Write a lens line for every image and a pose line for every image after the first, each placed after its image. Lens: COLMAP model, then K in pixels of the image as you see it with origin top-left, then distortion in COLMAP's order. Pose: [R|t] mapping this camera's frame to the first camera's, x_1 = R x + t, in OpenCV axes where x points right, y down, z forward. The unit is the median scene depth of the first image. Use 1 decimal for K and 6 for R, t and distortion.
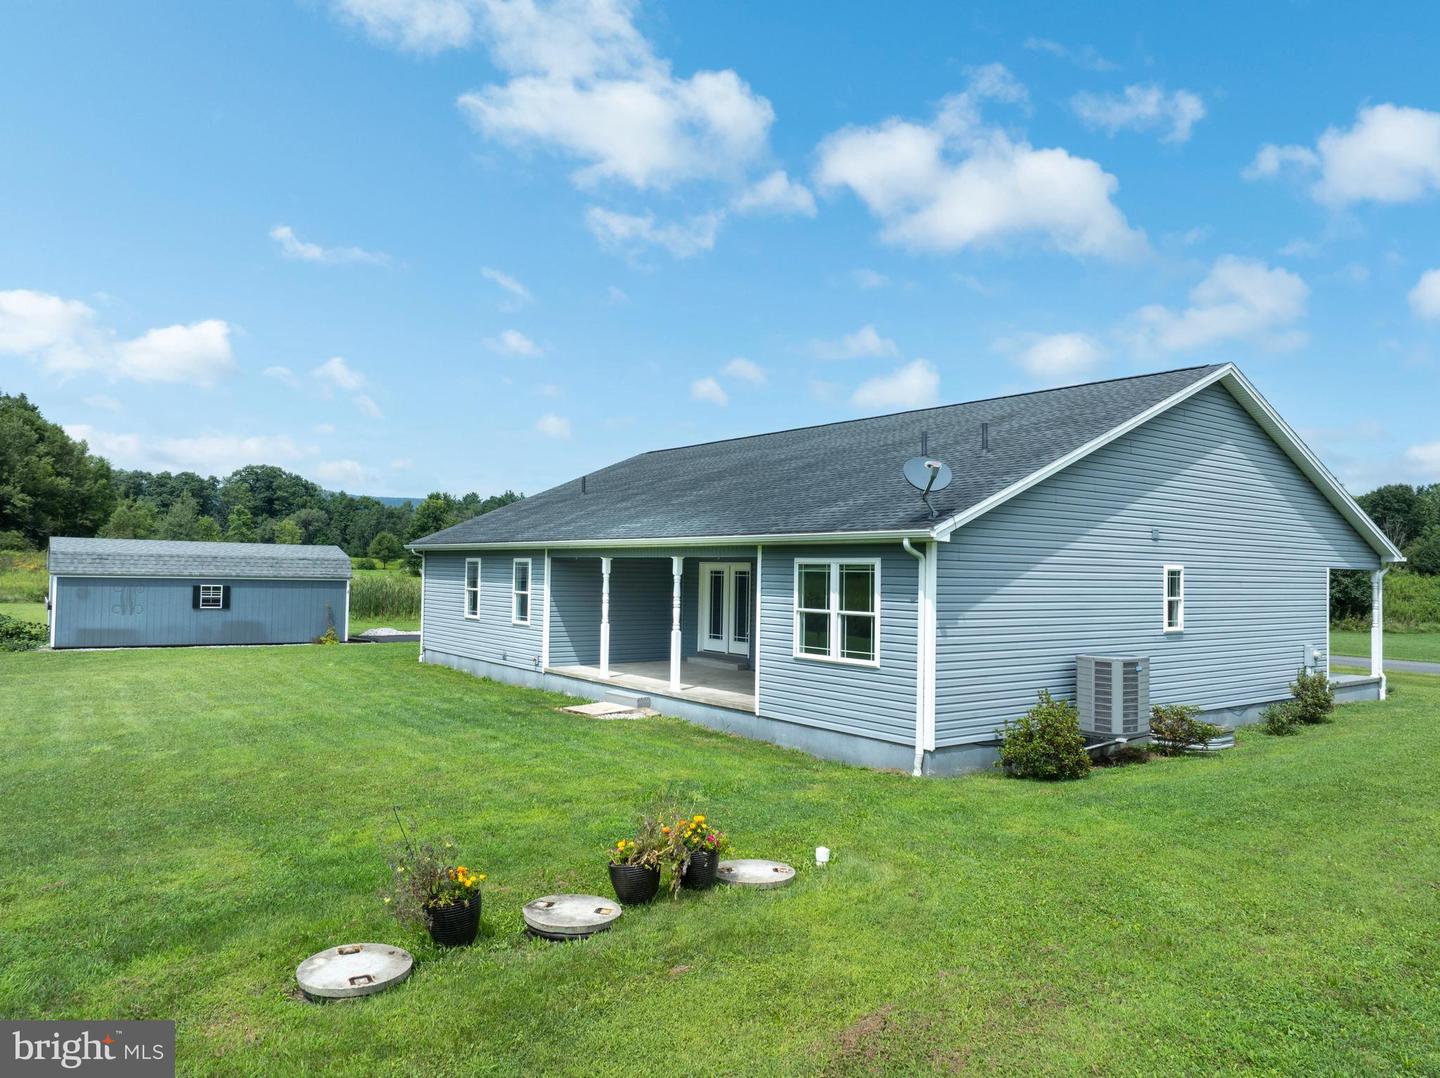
lens RADIAL K [[1010.9, 0, 720.0], [0, 1010.9, 539.0], [0, 0, 1]] dist [-0.041942, 0.002966]
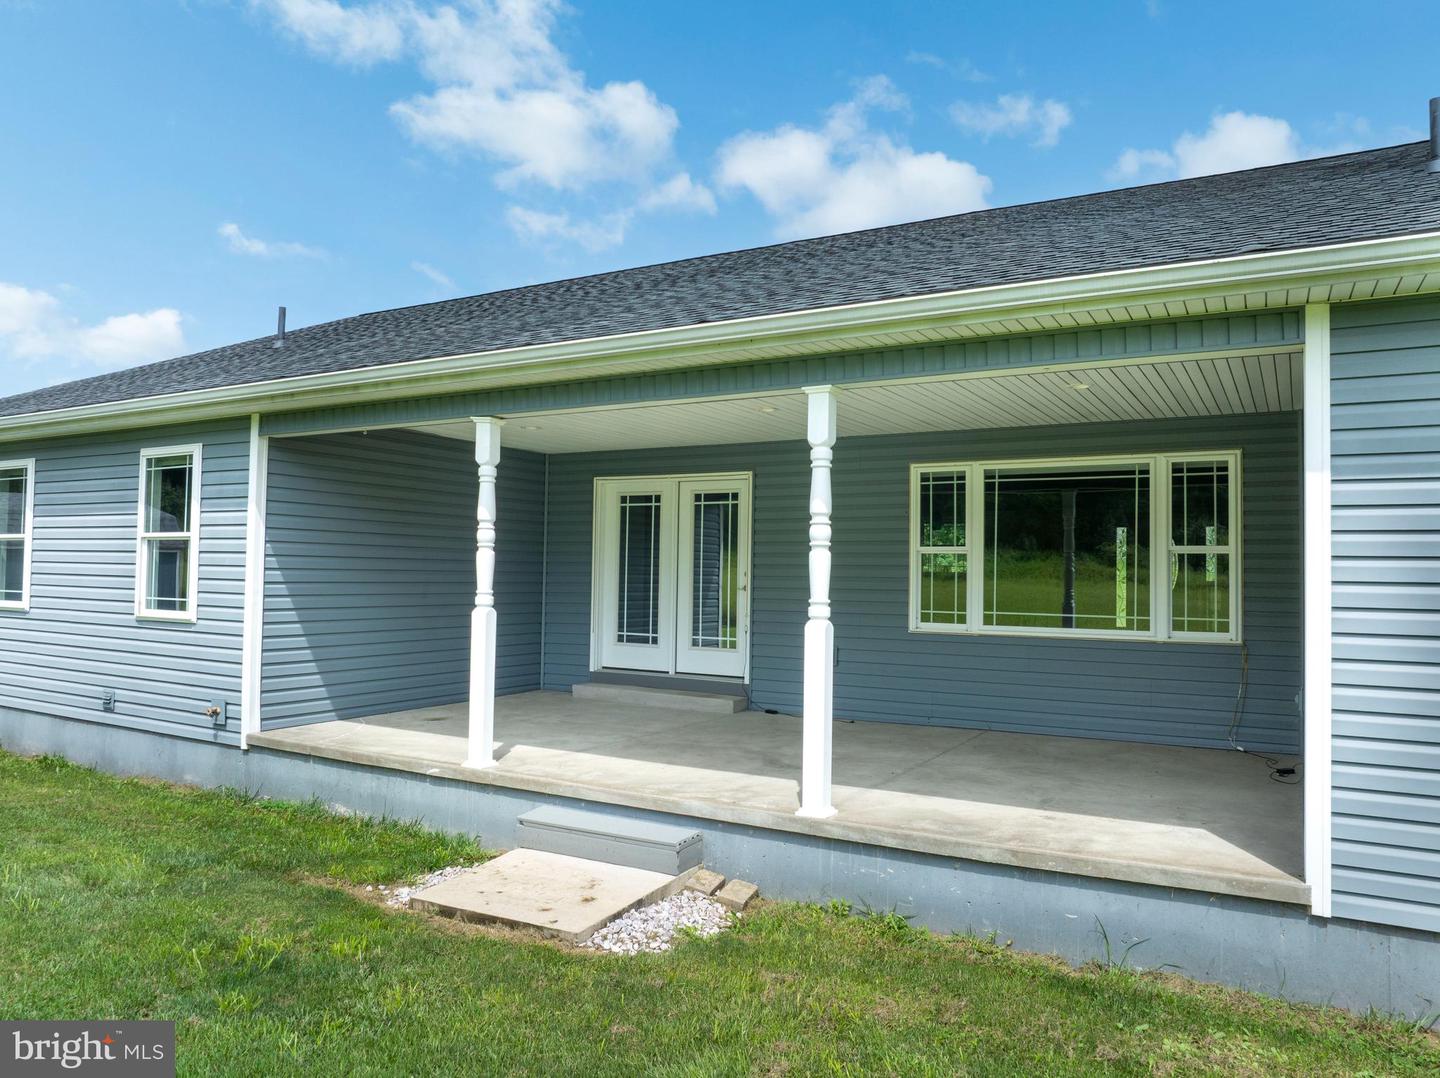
lens RADIAL K [[1010.9, 0, 720.0], [0, 1010.9, 539.0], [0, 0, 1]] dist [-0.041942, 0.002966]
pose [[0.916577, 0.010454, 0.399722, -0.195008], [-0.012129, 0.999925, 0.001659, 0.064006], [-0.399674, -0.006369, 0.916635, 0.714863]]
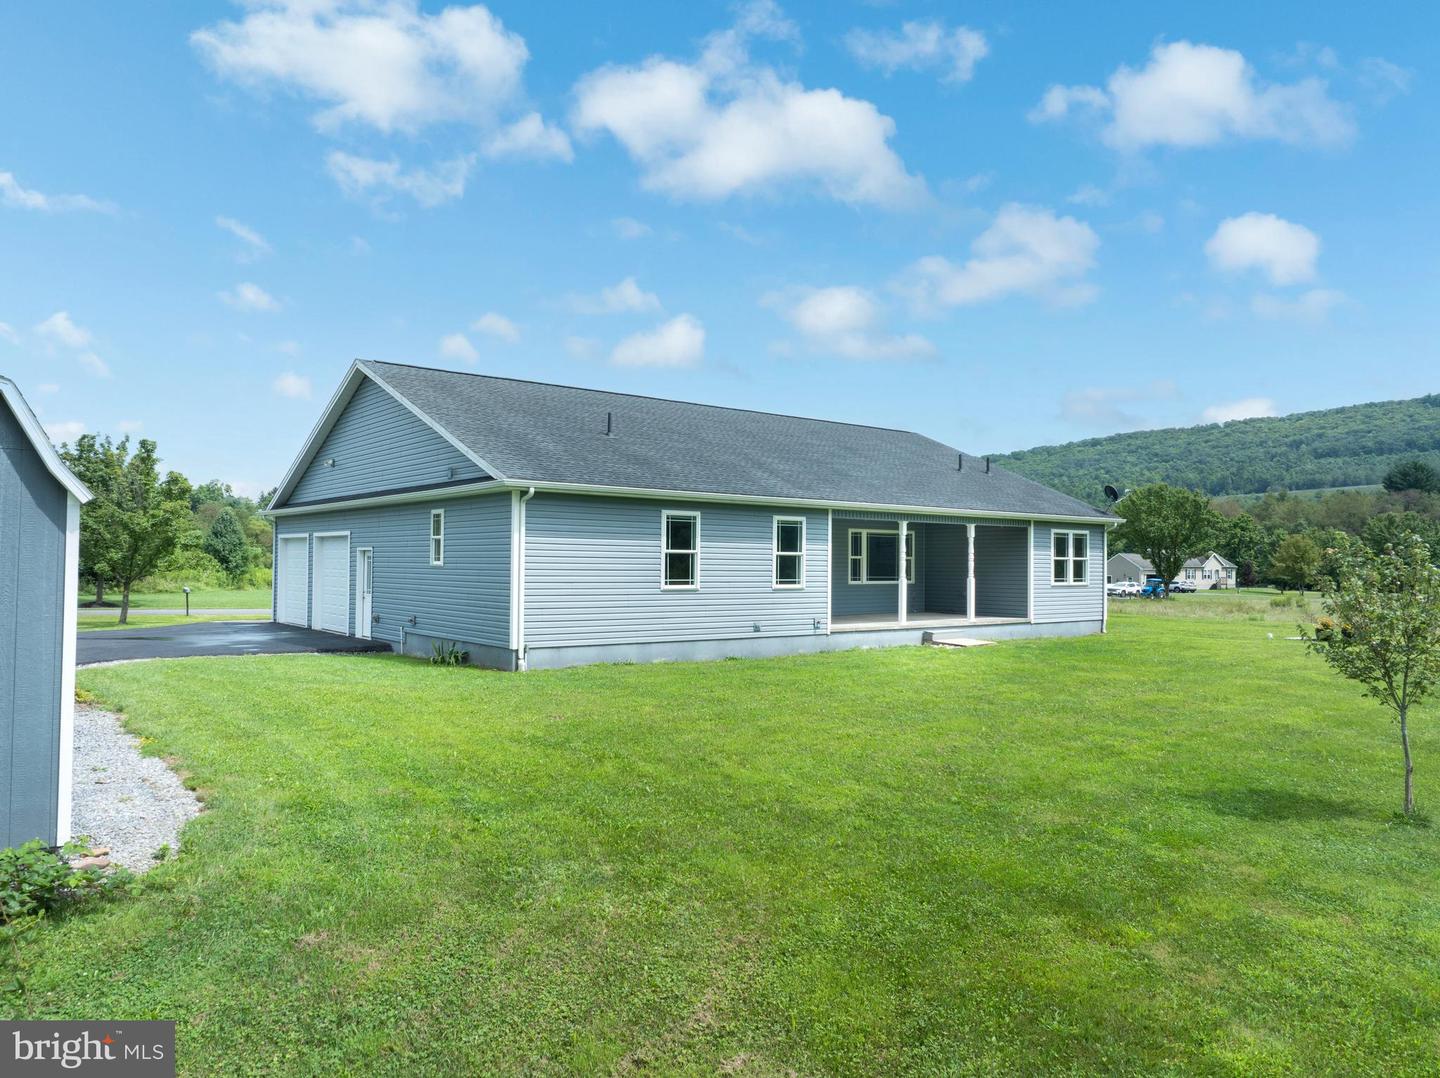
lens RADIAL K [[1010.9, 0, 720.0], [0, 1010.9, 539.0], [0, 0, 1]] dist [-0.041942, 0.002966]
pose [[-0.028628, 0.007206, 0.999564, -1.391872], [-0.041376, 0.999108, -0.008388, 0.062622], [-0.998733, -0.041598, -0.028305, 1.363238]]
